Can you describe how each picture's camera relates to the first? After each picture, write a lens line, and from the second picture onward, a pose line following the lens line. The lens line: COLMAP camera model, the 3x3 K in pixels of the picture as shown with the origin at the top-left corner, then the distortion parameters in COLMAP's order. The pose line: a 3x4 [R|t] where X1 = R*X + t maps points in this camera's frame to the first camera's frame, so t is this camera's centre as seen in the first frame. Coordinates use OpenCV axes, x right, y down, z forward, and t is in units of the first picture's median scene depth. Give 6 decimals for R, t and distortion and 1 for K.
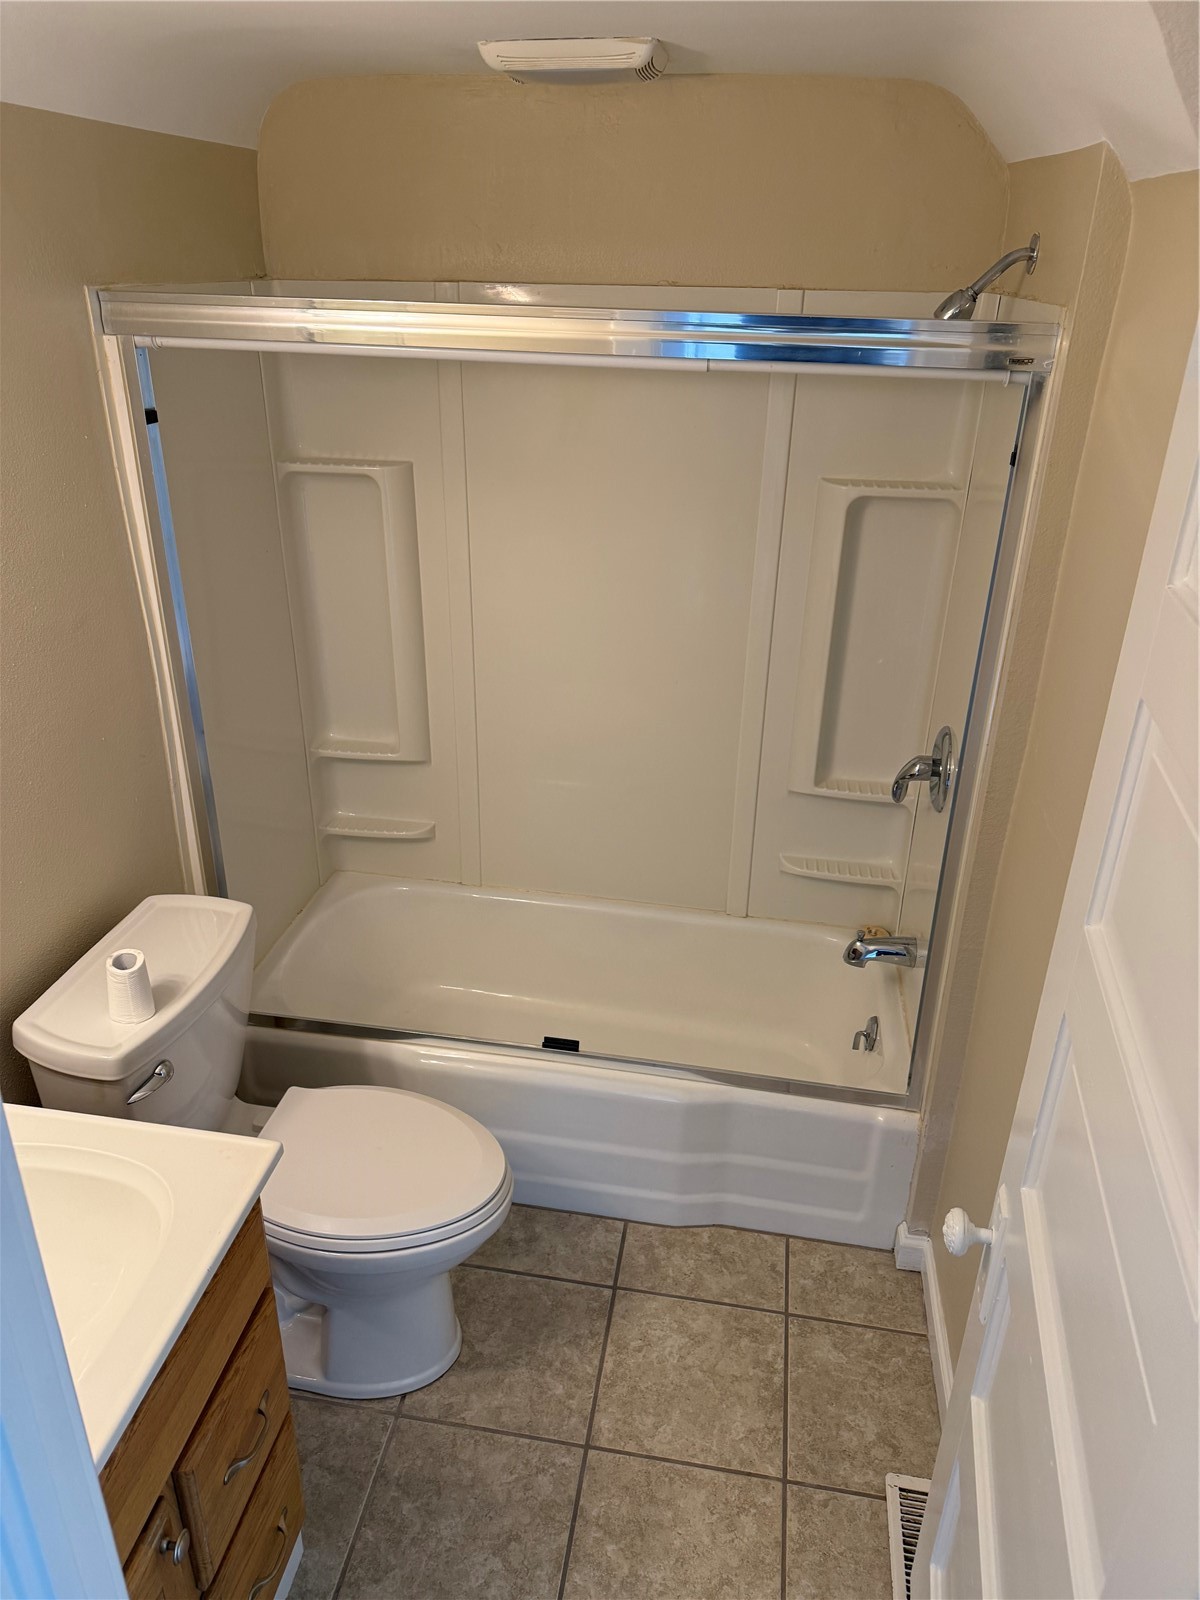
lens RADIAL K [[1136.8, 0, 600.7], [0, 1136.8, 794.1], [0, 0, 1]] dist [0.041165, -0.038846]
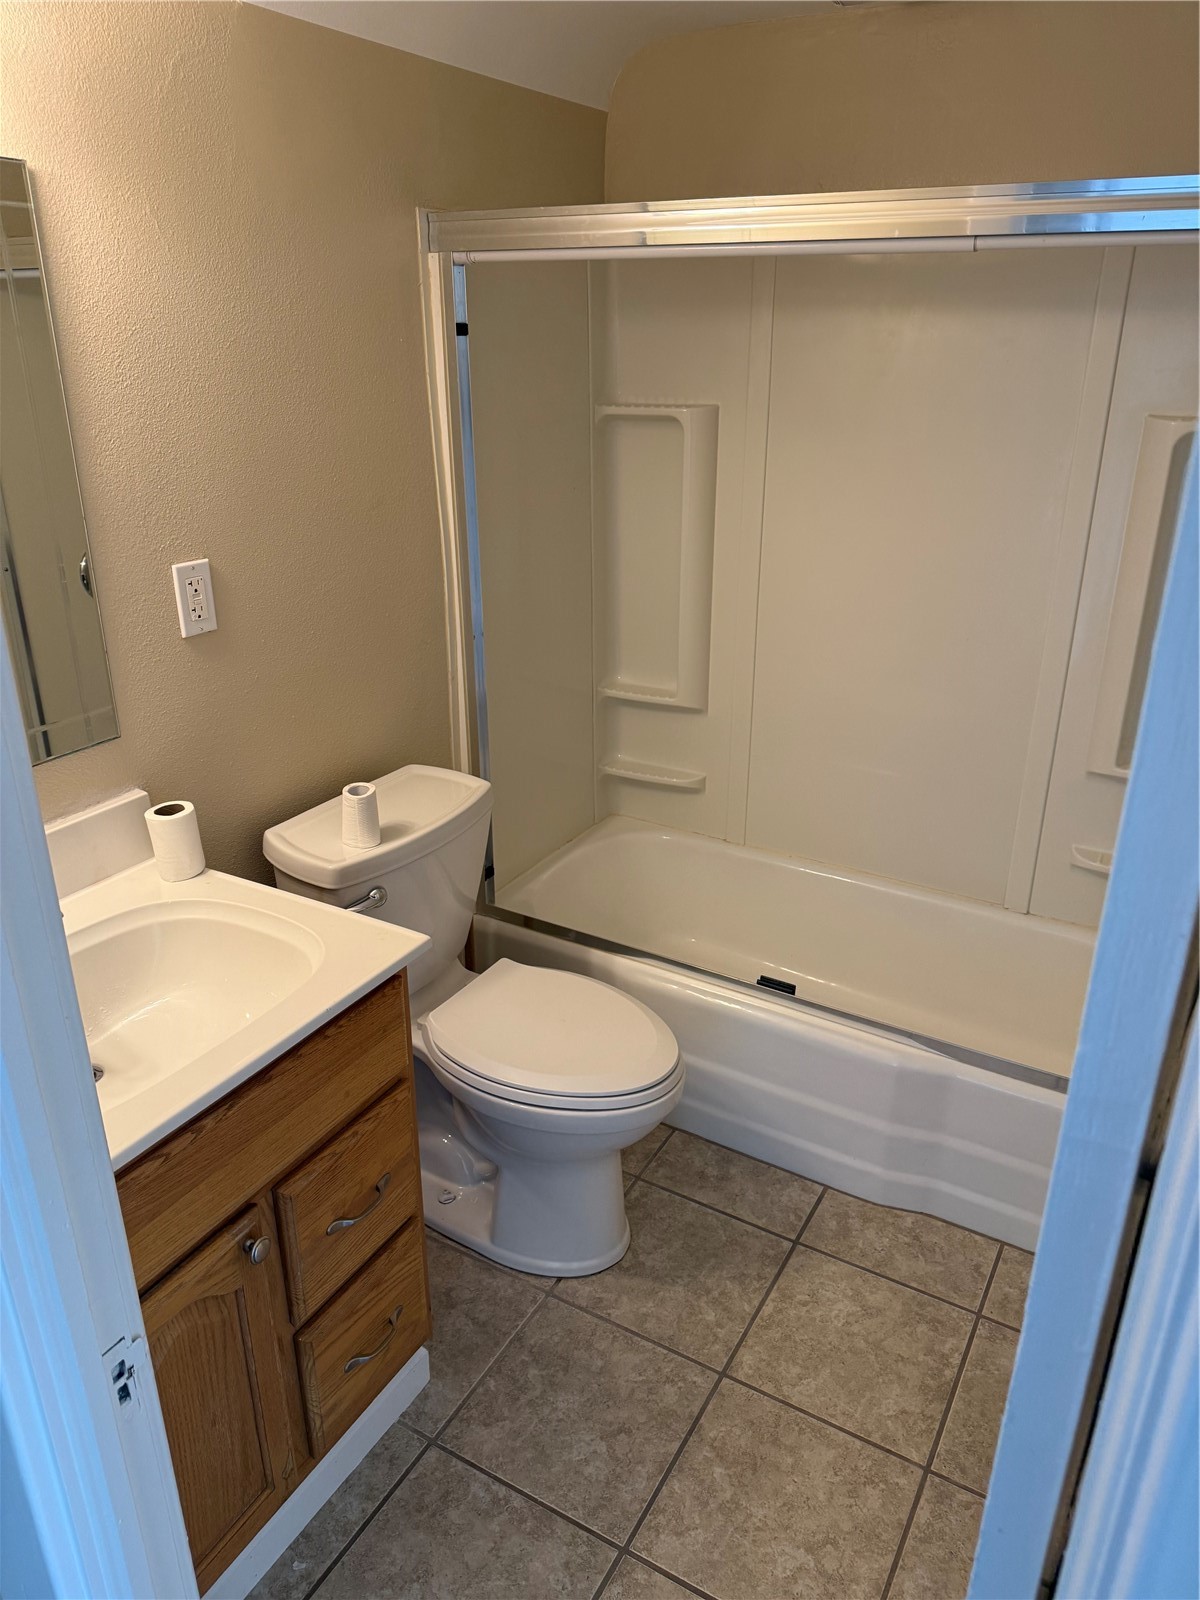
lens RADIAL K [[1136.8, 0, 600.6], [0, 1136.8, 795.9], [0, 0, 1]] dist [0.041165, -0.038846]
pose [[0.935385, 0.115925, -0.334090, 0.149343], [-0.135325, 0.990172, -0.035306, 0.133663], [0.326714, 0.078236, 0.941880, 0.028866]]
